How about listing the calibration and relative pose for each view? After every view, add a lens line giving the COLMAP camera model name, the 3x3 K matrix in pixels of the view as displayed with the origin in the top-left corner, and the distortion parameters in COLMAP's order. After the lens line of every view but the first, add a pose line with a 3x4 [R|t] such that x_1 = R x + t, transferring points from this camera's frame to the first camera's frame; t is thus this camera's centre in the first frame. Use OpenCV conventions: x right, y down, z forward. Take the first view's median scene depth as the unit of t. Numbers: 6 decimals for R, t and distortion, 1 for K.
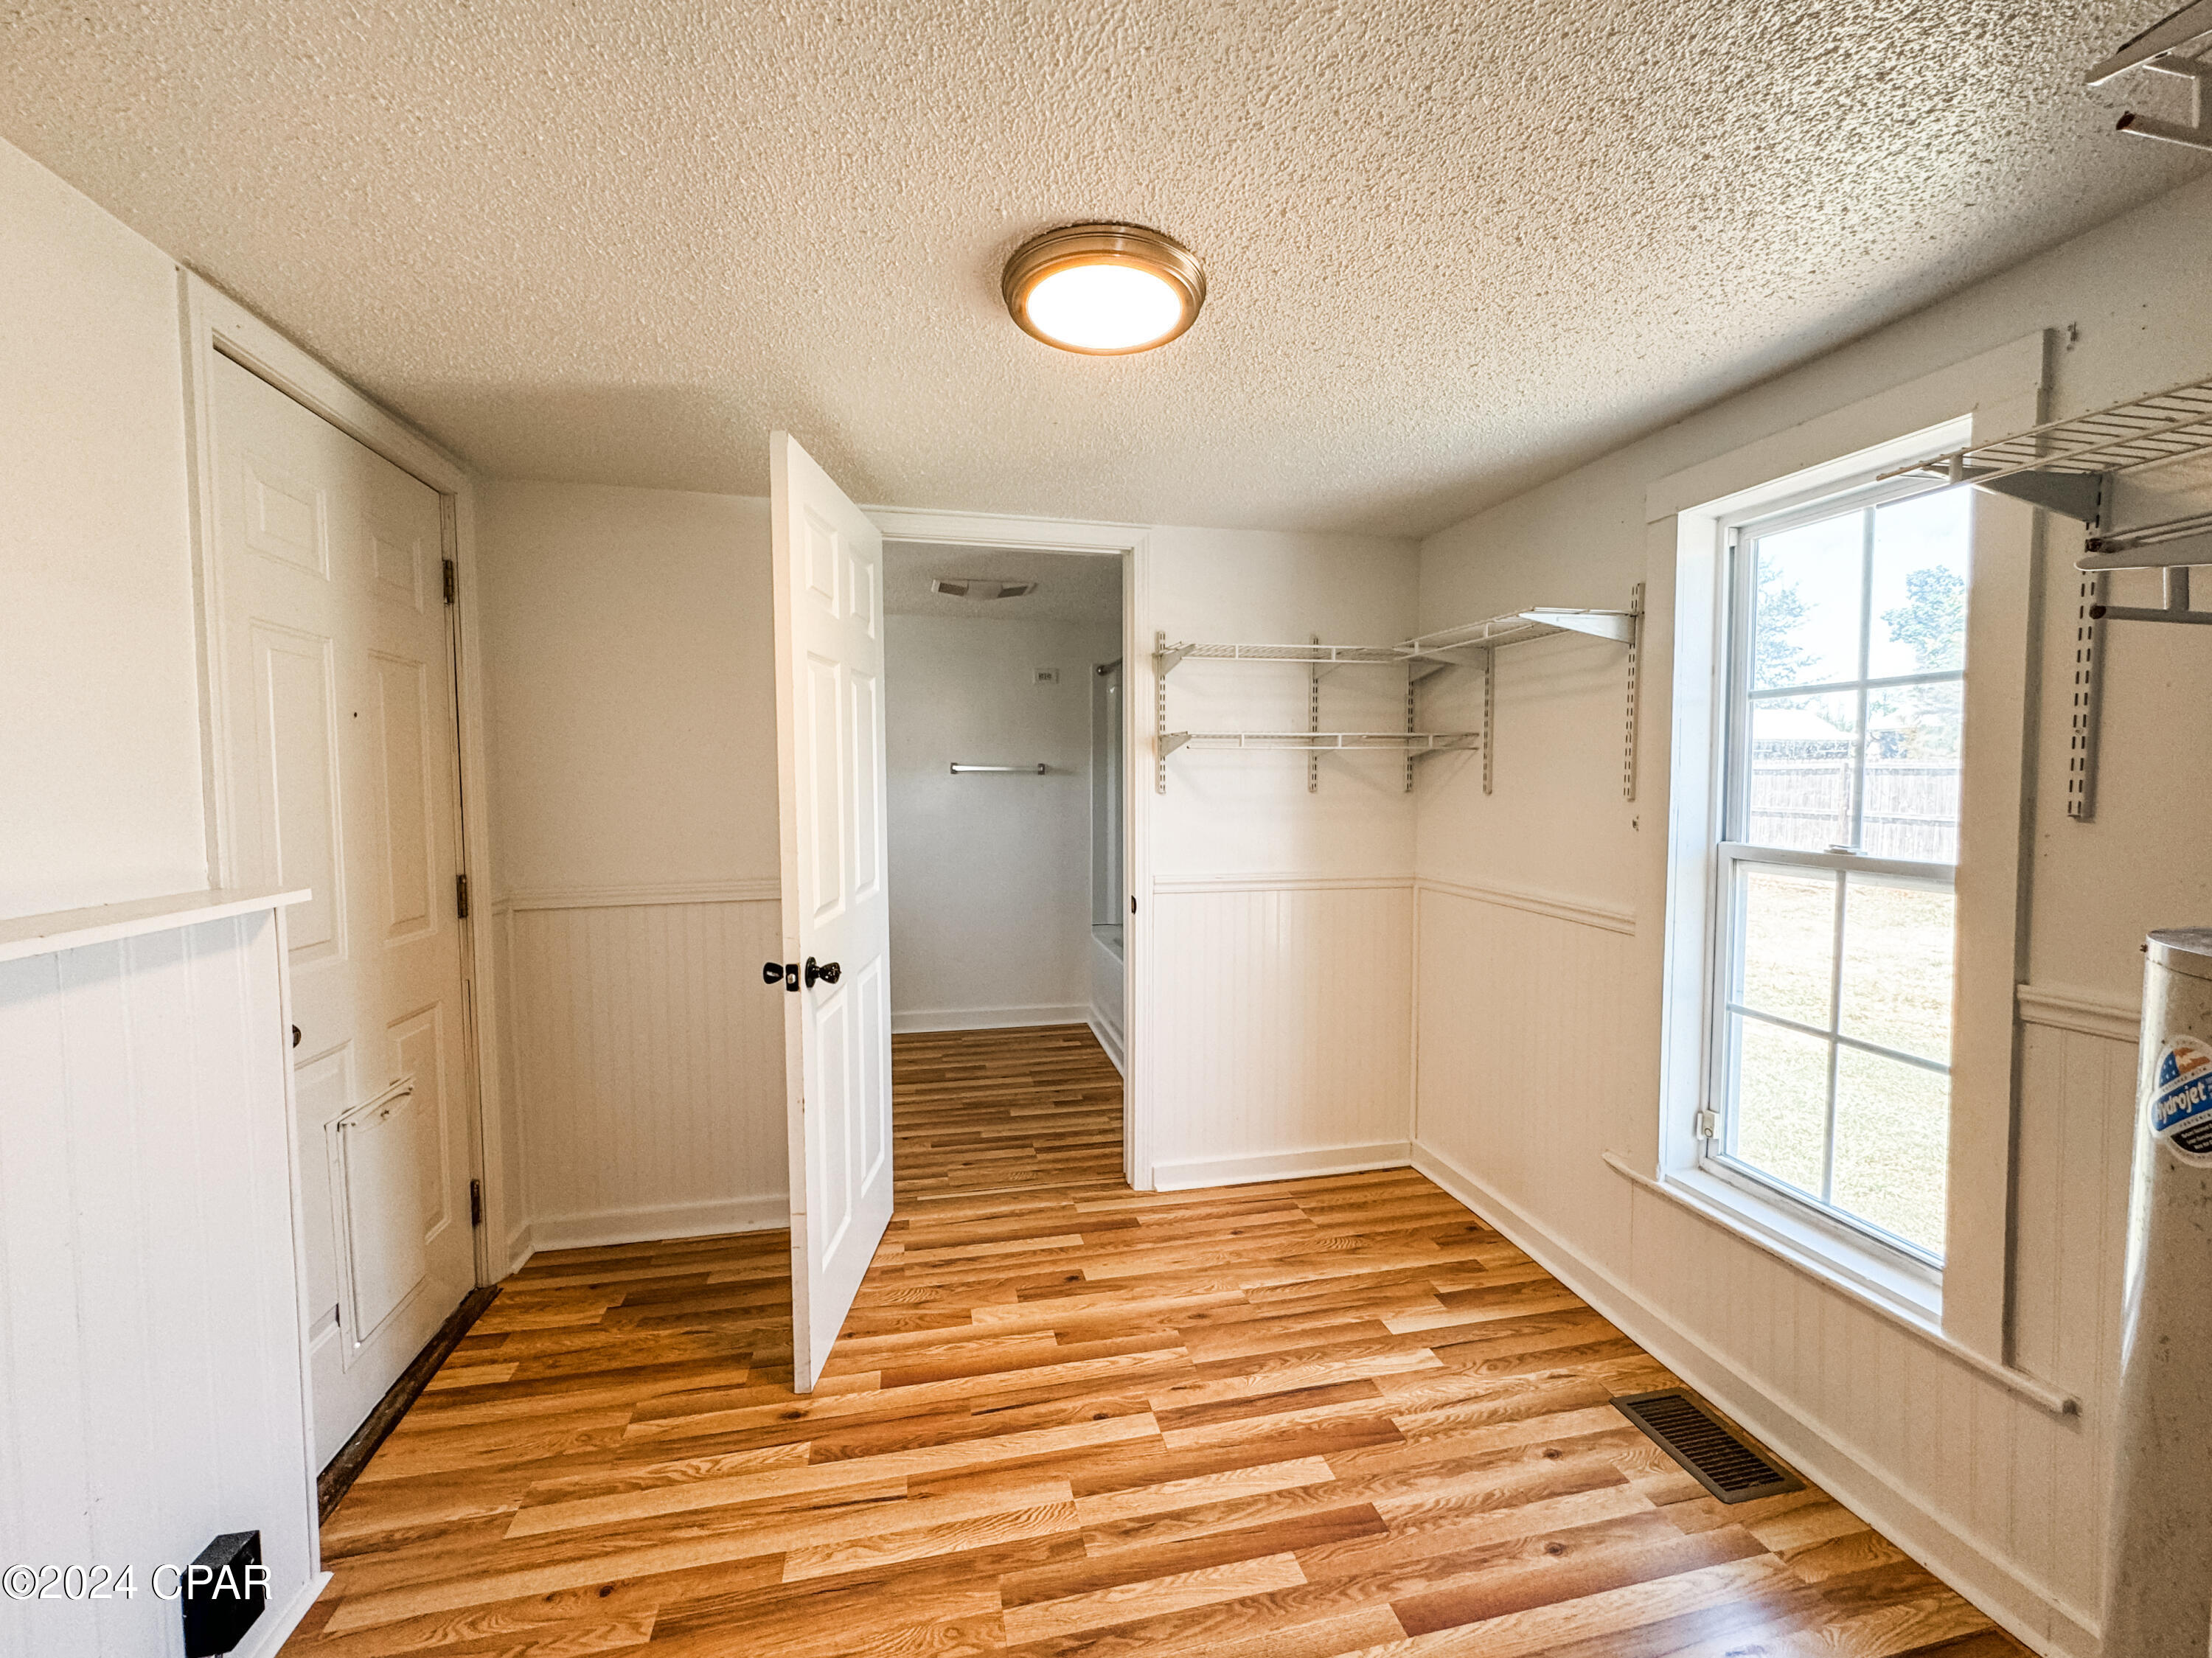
lens RADIAL K [[887.9, 0, 1107.5], [0, 887.9, 827.6], [0, 0, 1]] dist [0.003015, -0.000980]
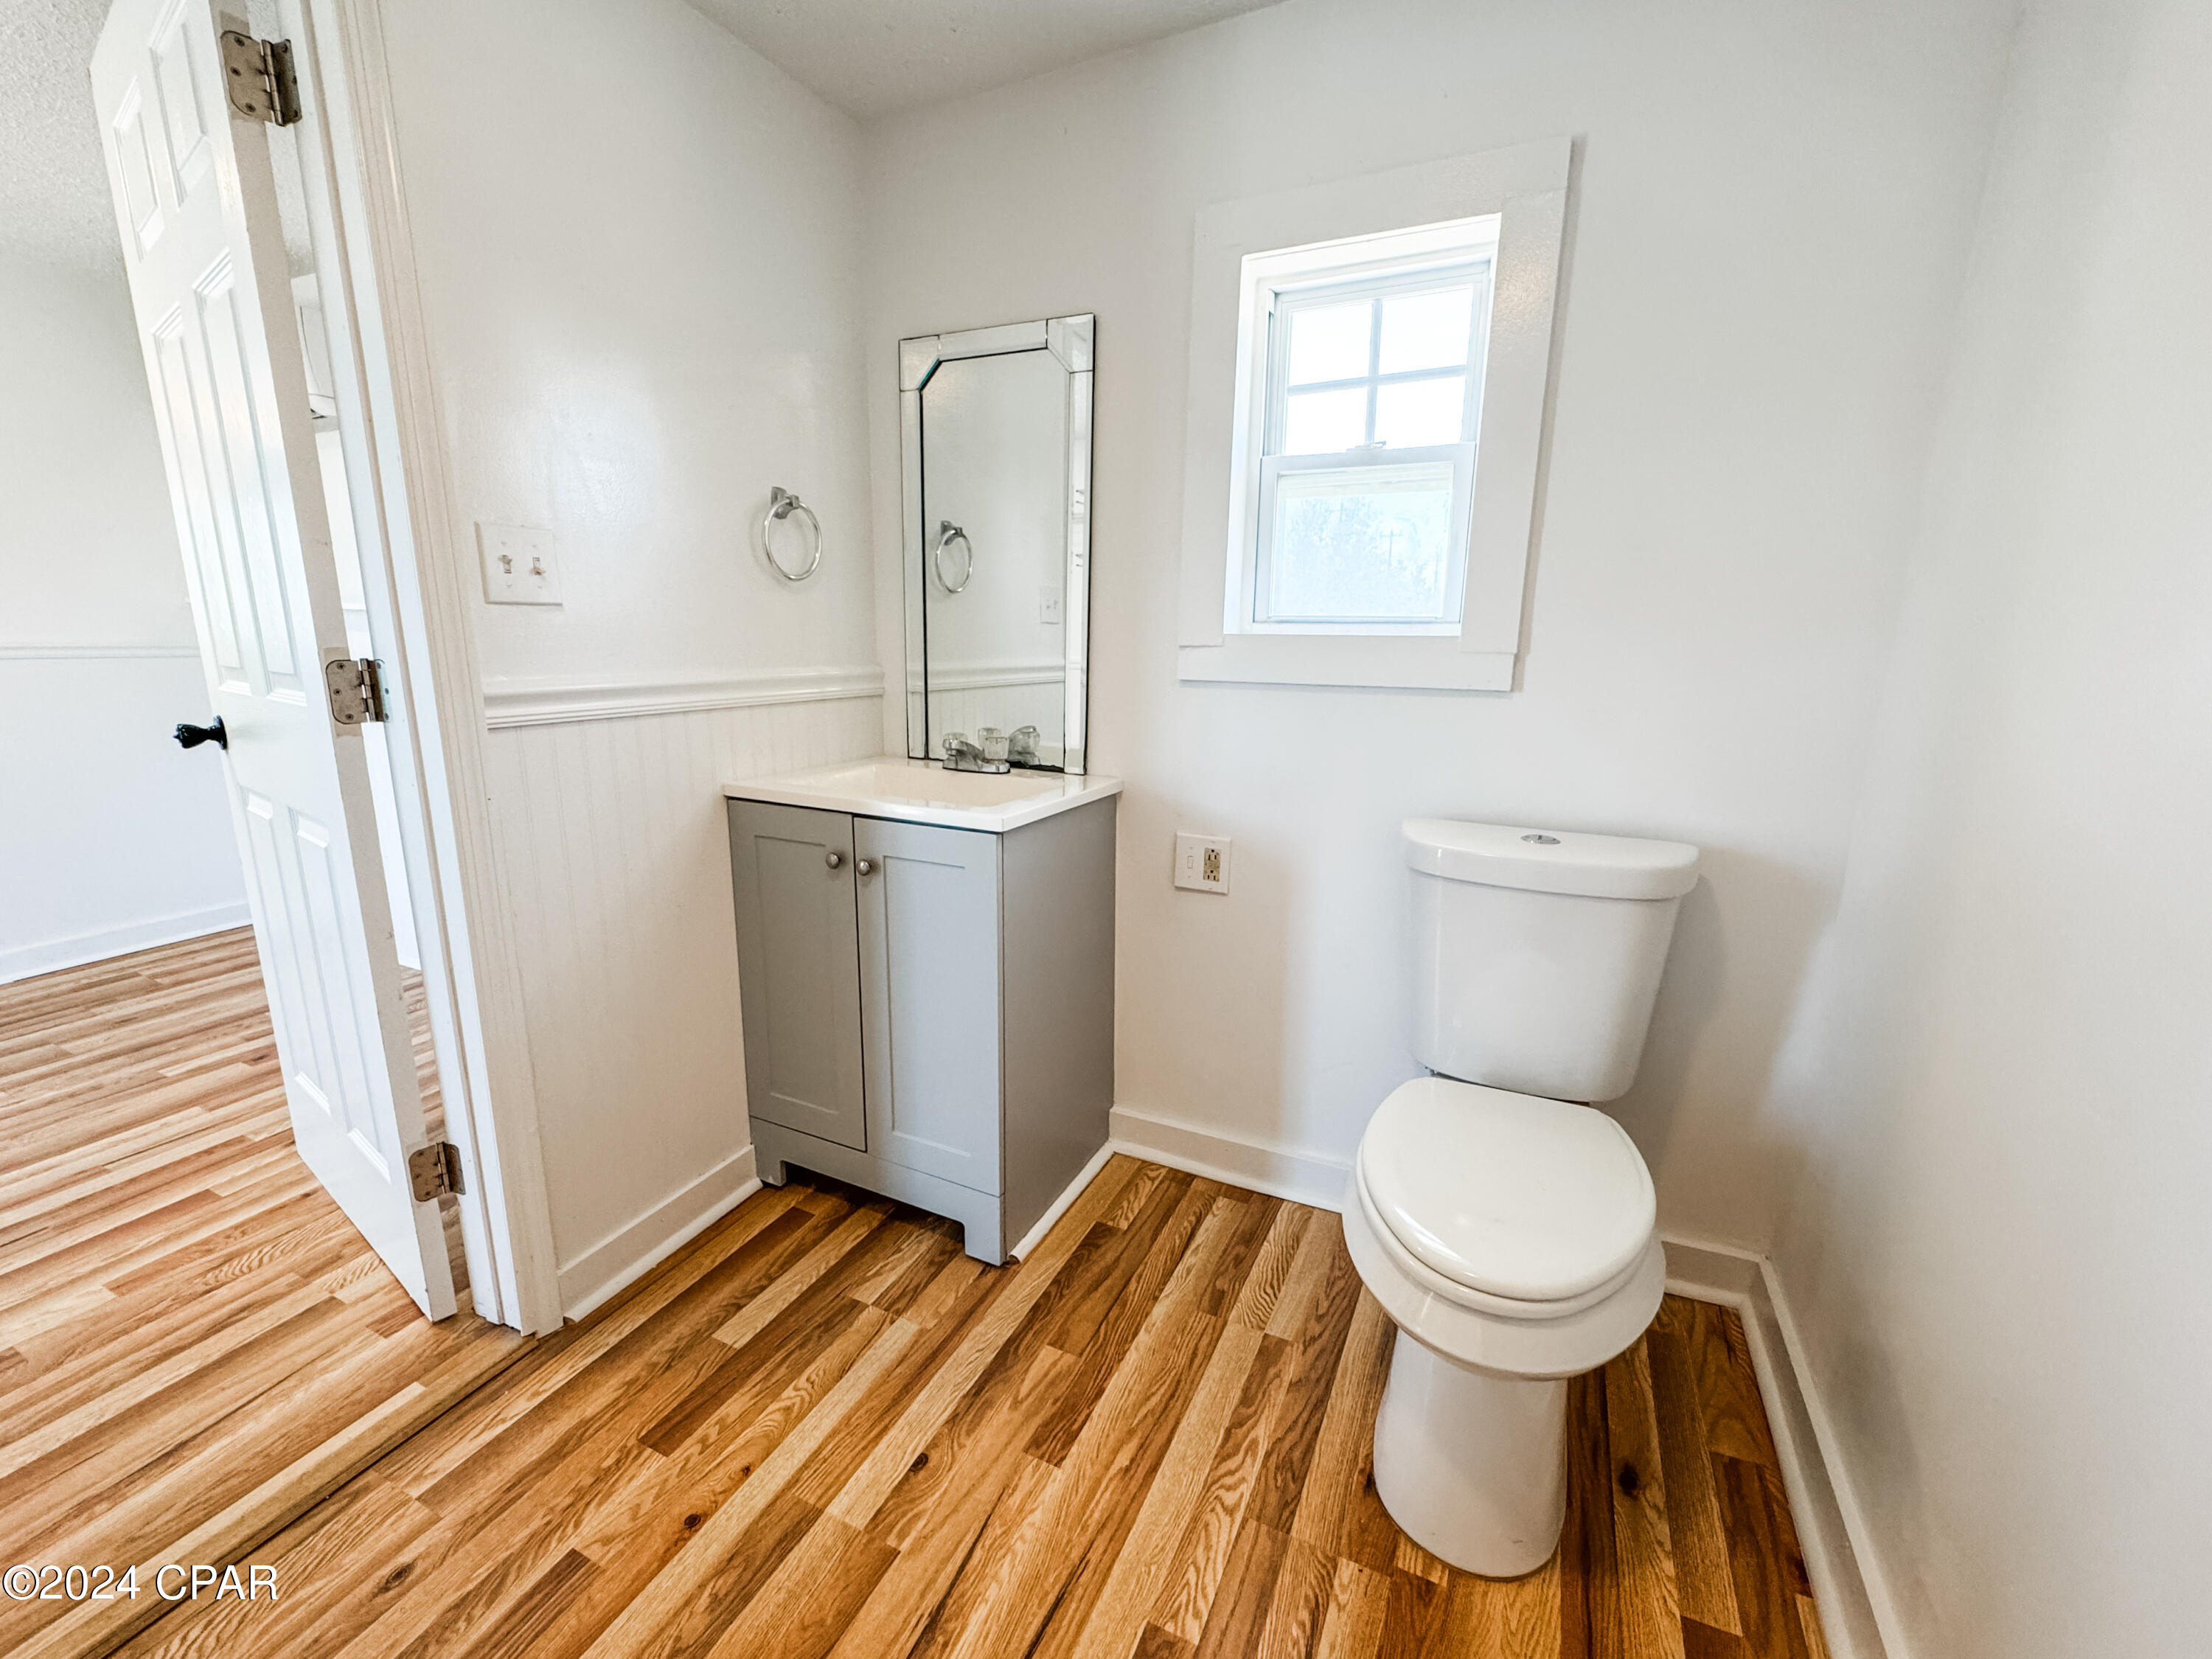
lens RADIAL K [[888.0, 0, 1122.8], [0, 888.0, 833.2], [0, 0, 1]] dist [0.003015, -0.000980]
pose [[-0.609617, 0.182916, -0.771304, -0.156440], [-0.048636, 0.962549, 0.266711, -0.034010], [0.791203, 0.200105, -0.577889, 1.888969]]
